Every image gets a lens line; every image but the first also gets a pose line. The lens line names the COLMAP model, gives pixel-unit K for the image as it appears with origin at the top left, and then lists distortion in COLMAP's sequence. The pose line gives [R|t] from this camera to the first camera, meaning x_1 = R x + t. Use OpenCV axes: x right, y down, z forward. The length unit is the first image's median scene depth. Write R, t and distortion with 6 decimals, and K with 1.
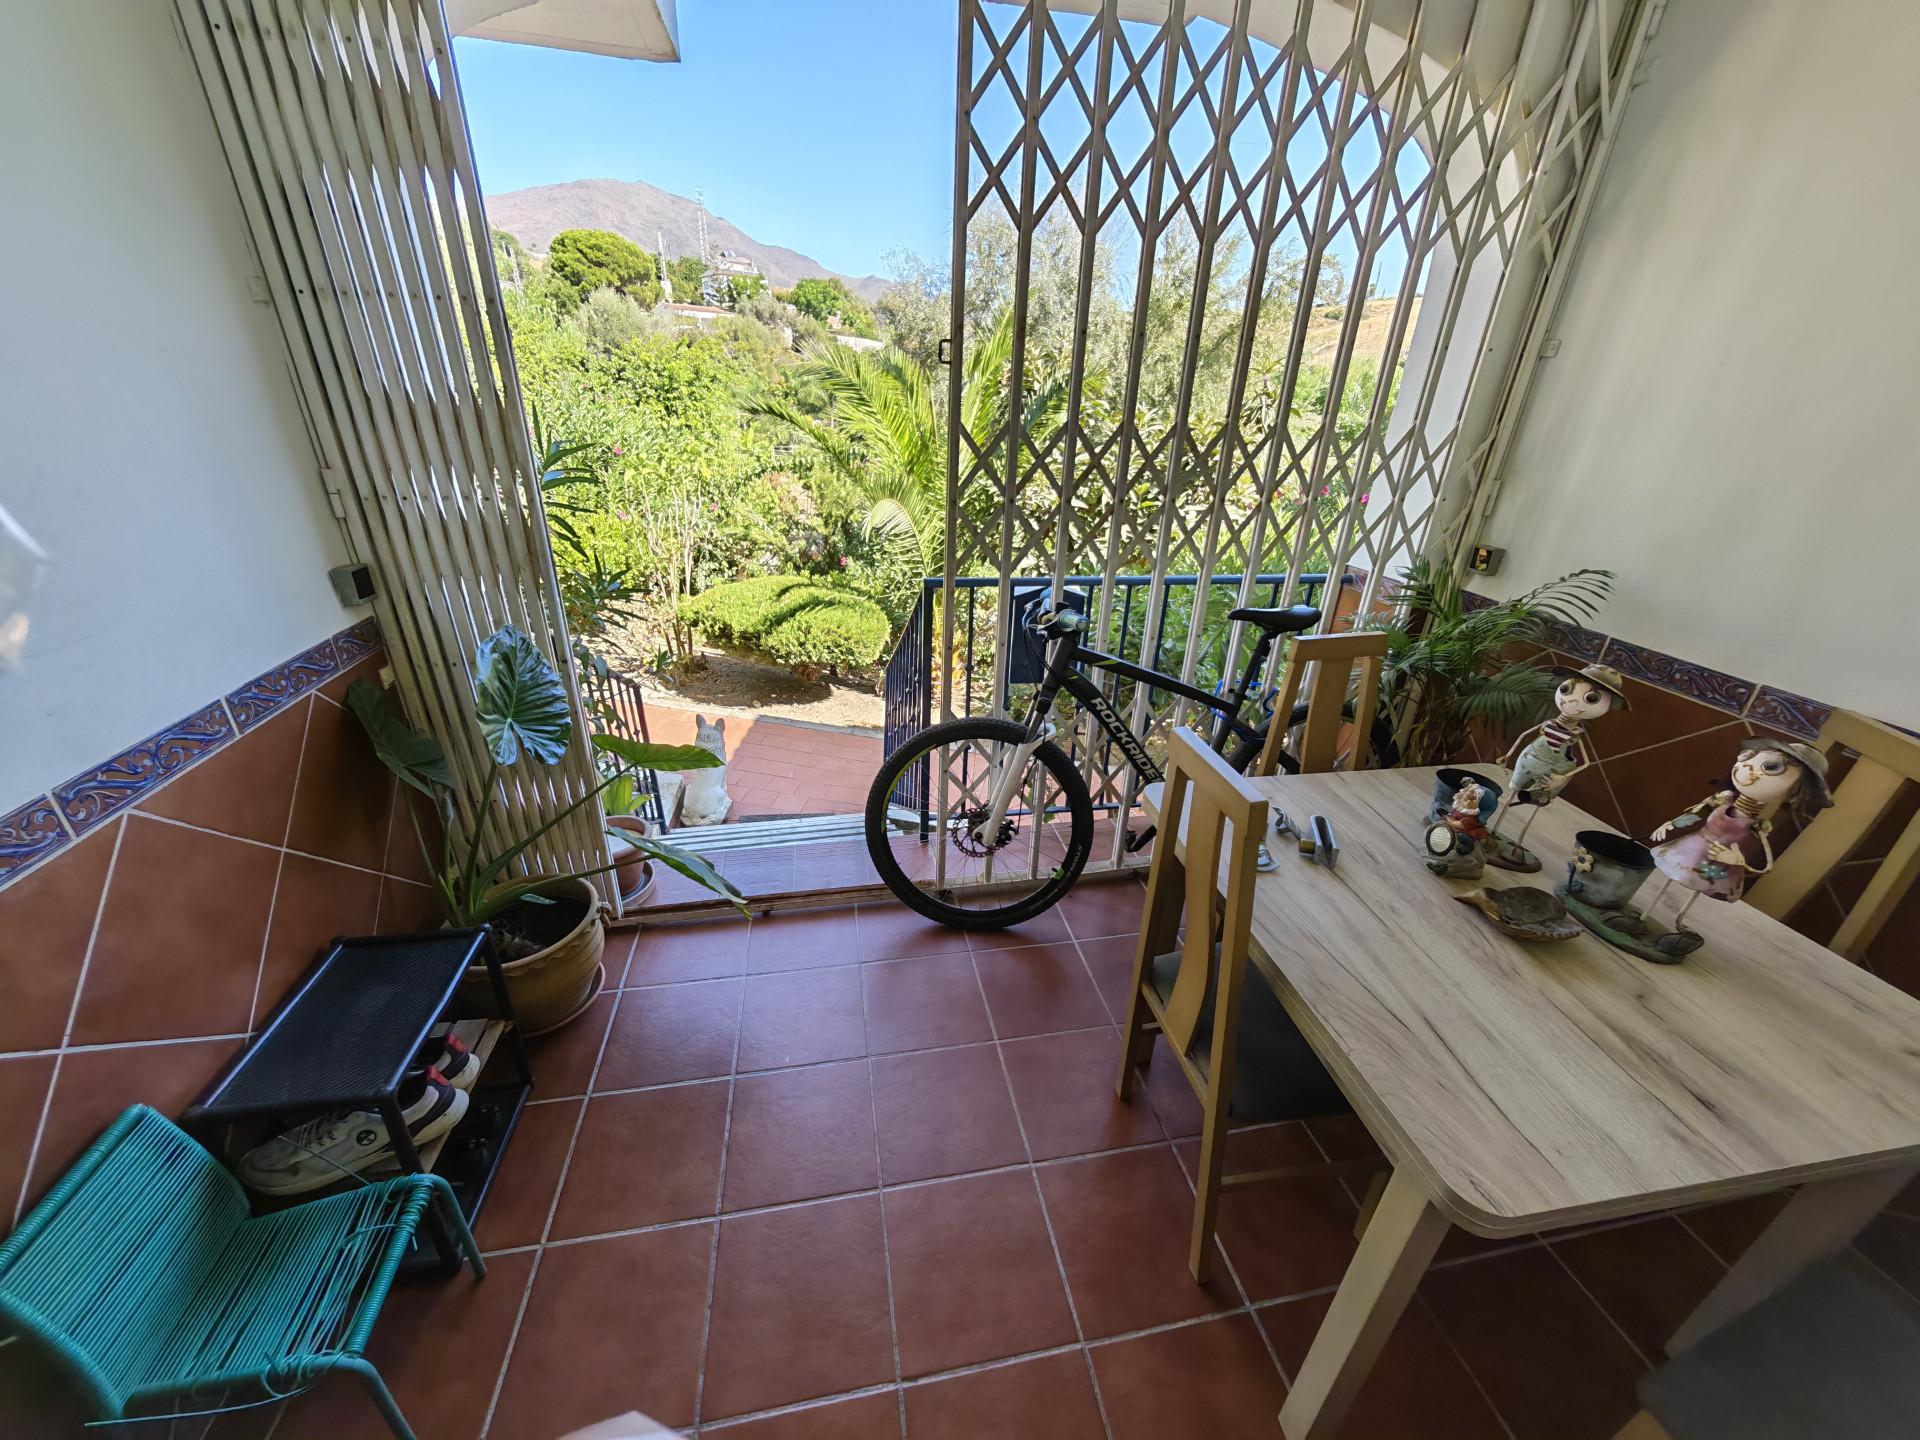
lens RADIAL K [[730.1, 0, 953.2], [0, 730.1, 733.5], [0, 0, 1]] dist [-0.000048, 0.000658]
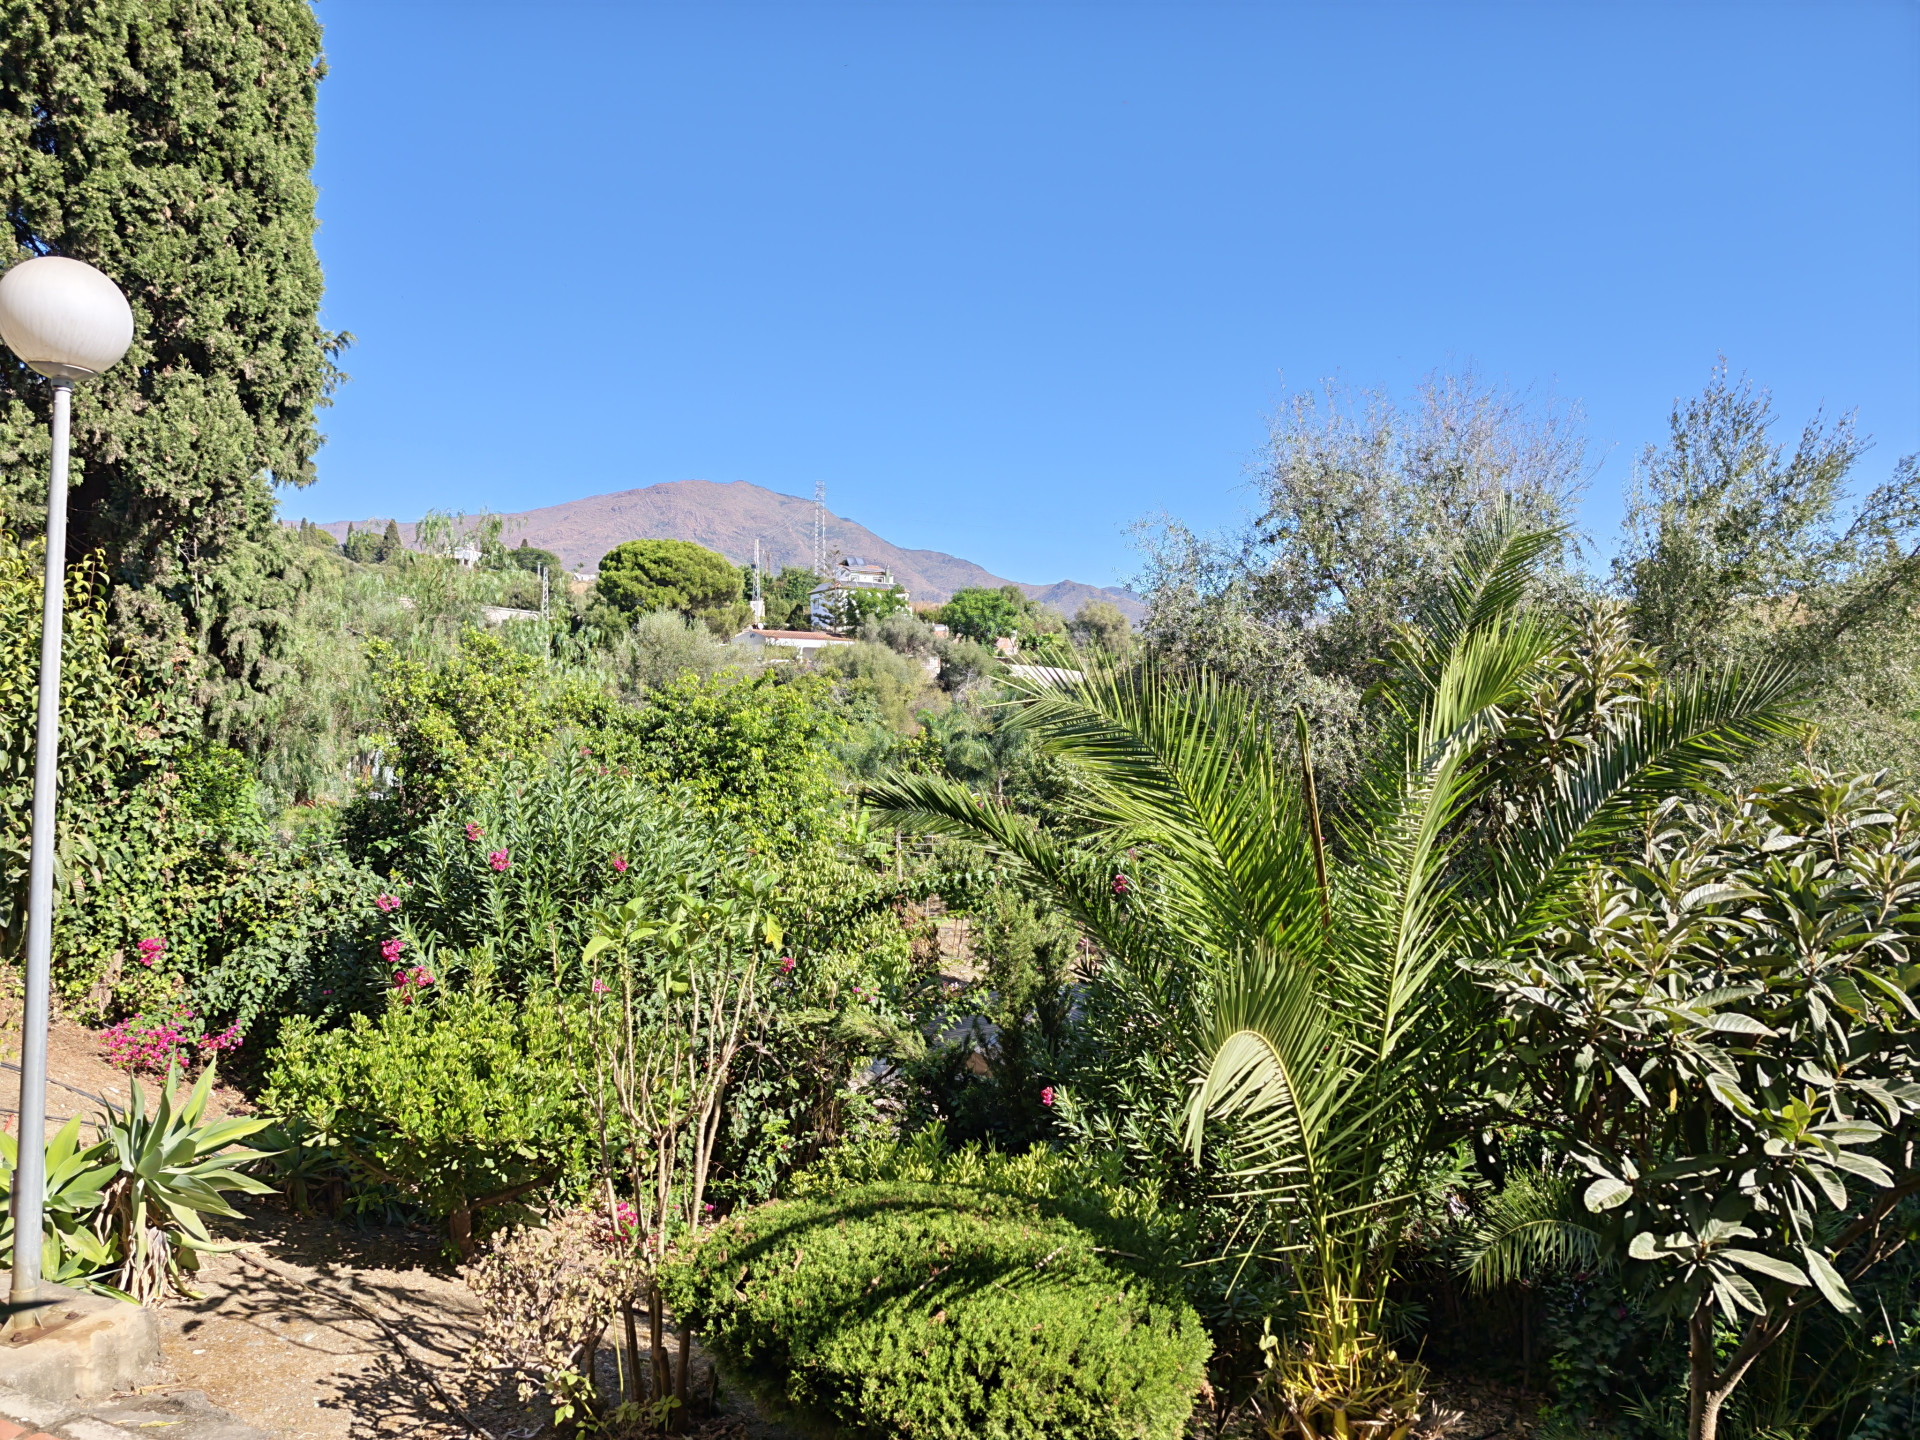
lens RADIAL K [[1335.8, 0, 956.3], [0, 1335.8, 727.5], [0, 0, 1]] dist [0.025658, -0.021997]
pose [[0.983728, -0.023952, -0.178062, -0.046637], [-0.056045, 0.900711, -0.430788, -0.071691], [0.170701, 0.433757, 0.884712, 0.142347]]
